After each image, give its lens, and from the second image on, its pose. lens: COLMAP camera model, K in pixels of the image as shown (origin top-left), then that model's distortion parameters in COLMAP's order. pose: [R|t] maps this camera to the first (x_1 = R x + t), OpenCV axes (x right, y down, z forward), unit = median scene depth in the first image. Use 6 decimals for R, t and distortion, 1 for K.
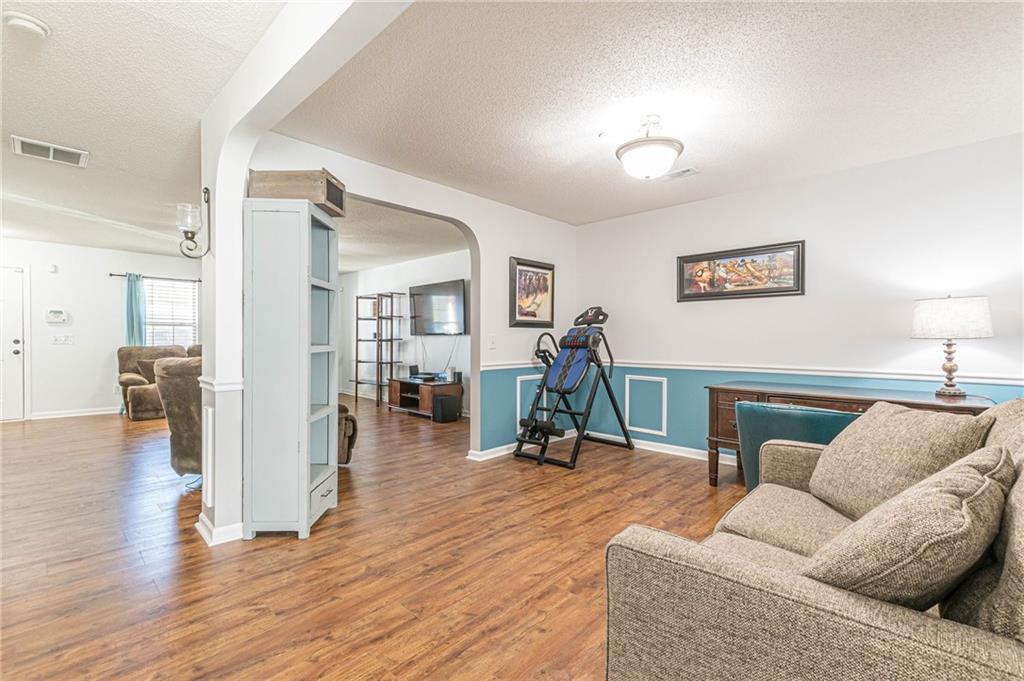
lens RADIAL K [[450.8, 0, 510.5], [0, 450.8, 335.4], [0, 0, 1]] dist [0.013177, -0.005480]
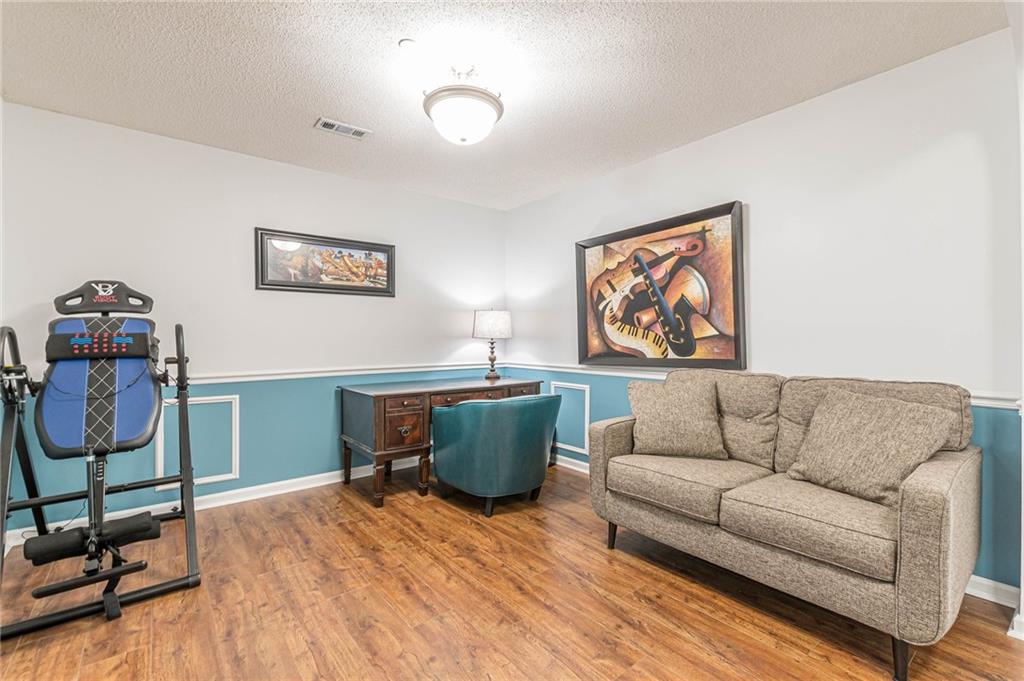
lens RADIAL K [[450.8, 0, 511.5], [0, 450.8, 332.2], [0, 0, 1]] dist [0.013177, -0.005480]
pose [[0.144420, 0.009377, 0.989472, -0.342876], [-0.006337, 0.999943, -0.008551, -0.000424], [-0.989496, -0.005036, 0.144471, 0.555228]]
